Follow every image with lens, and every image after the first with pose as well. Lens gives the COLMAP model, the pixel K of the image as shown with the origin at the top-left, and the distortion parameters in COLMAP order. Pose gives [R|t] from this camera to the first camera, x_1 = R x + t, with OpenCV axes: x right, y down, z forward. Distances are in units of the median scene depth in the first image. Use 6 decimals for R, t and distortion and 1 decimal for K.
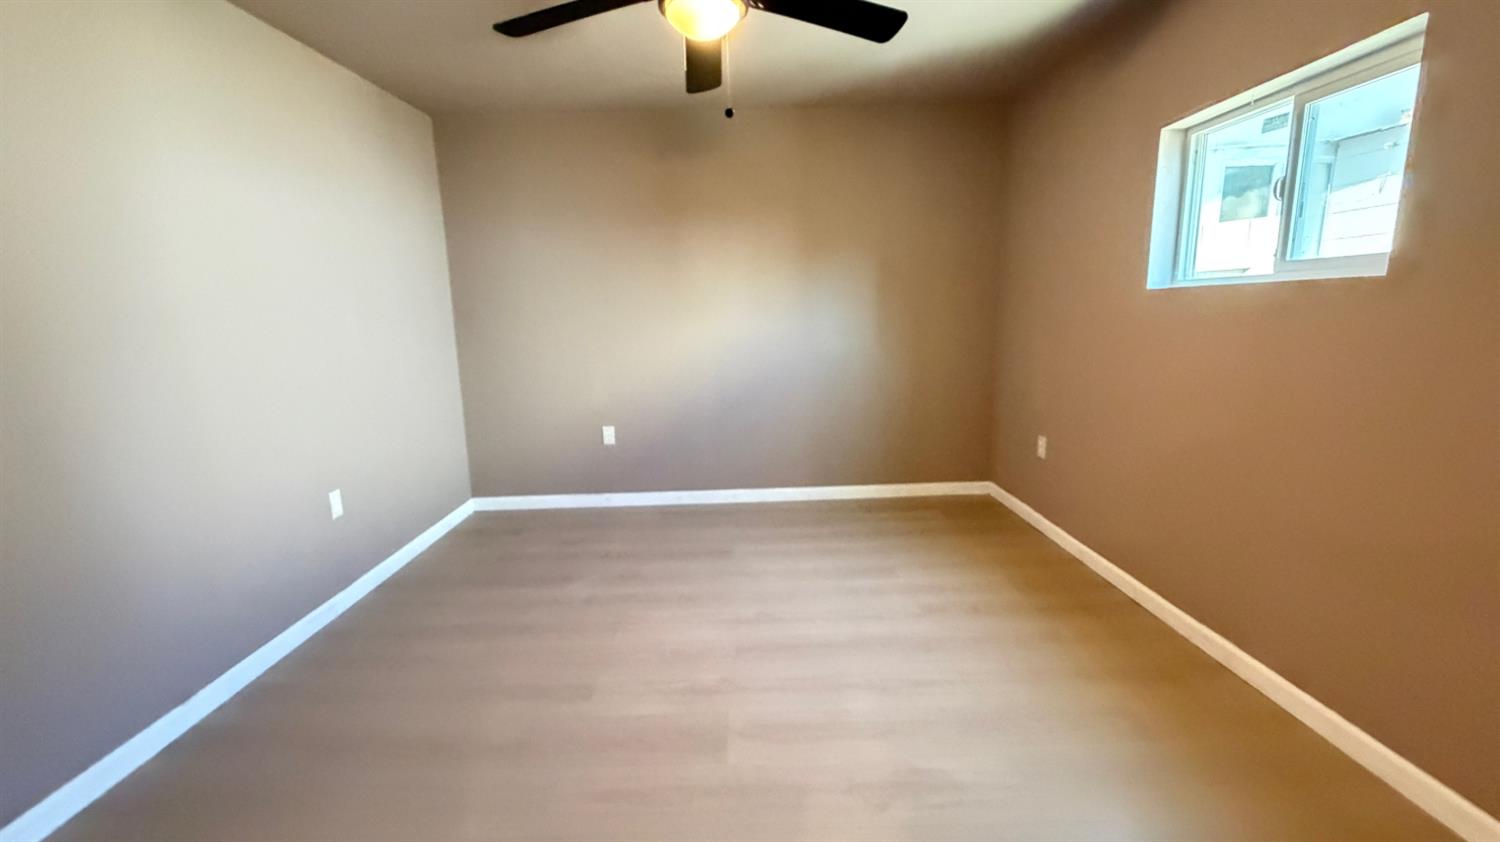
lens RADIAL K [[596.9, 0, 747.4], [0, 596.9, 420.0], [0, 0, 1]] dist [-0.001711, 0.000687]
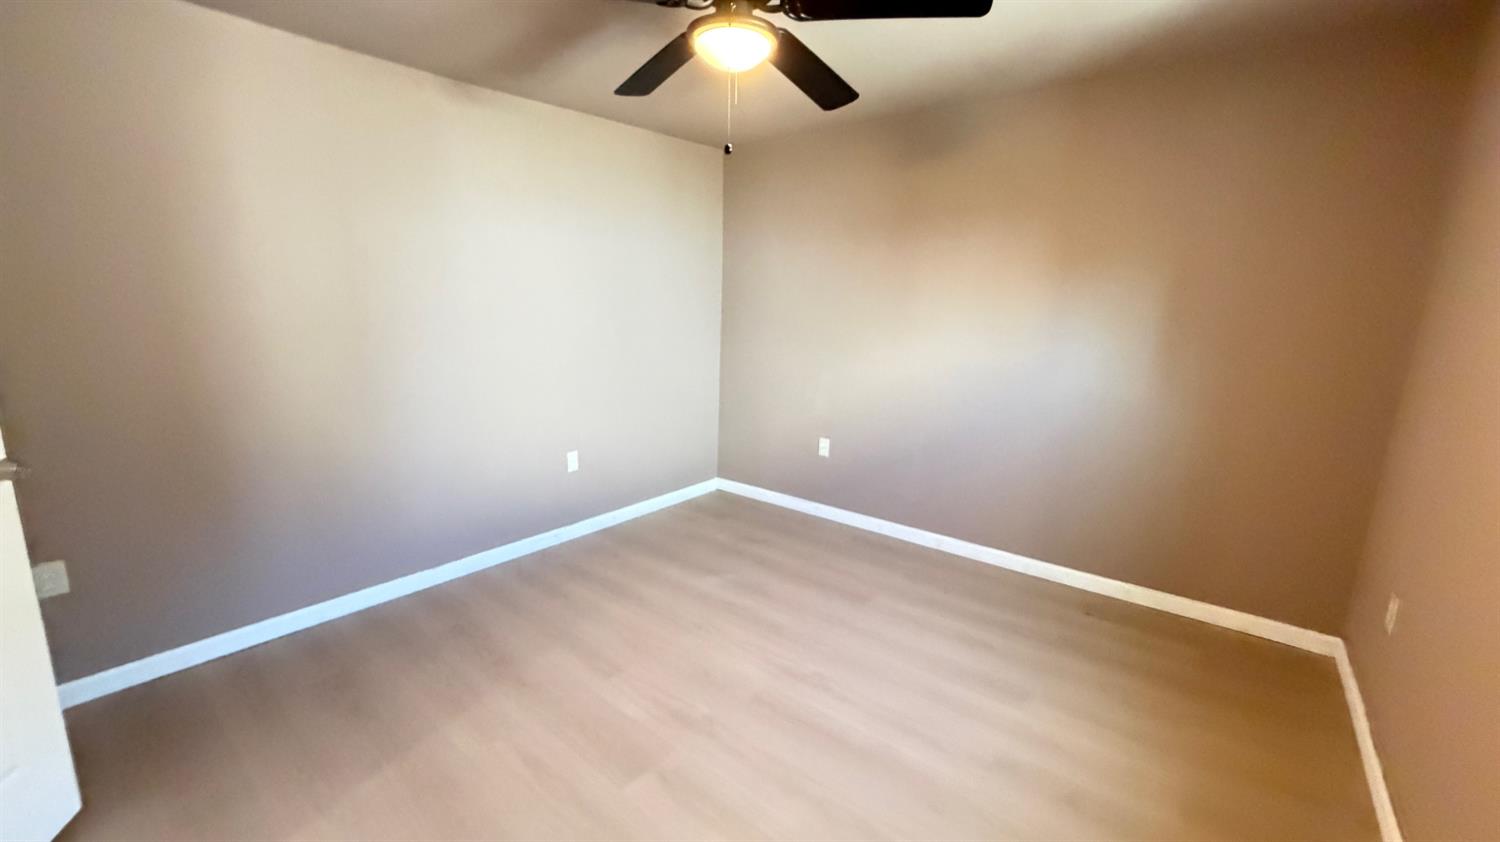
lens RADIAL K [[596.9, 0, 748.5], [0, 596.9, 419.7], [0, 0, 1]] dist [-0.001711, 0.000687]
pose [[0.773509, 0.164487, -0.612069, 0.344608], [-0.155852, 0.985446, 0.067867, -0.085399], [0.614324, 0.042896, 0.787887, 0.154118]]
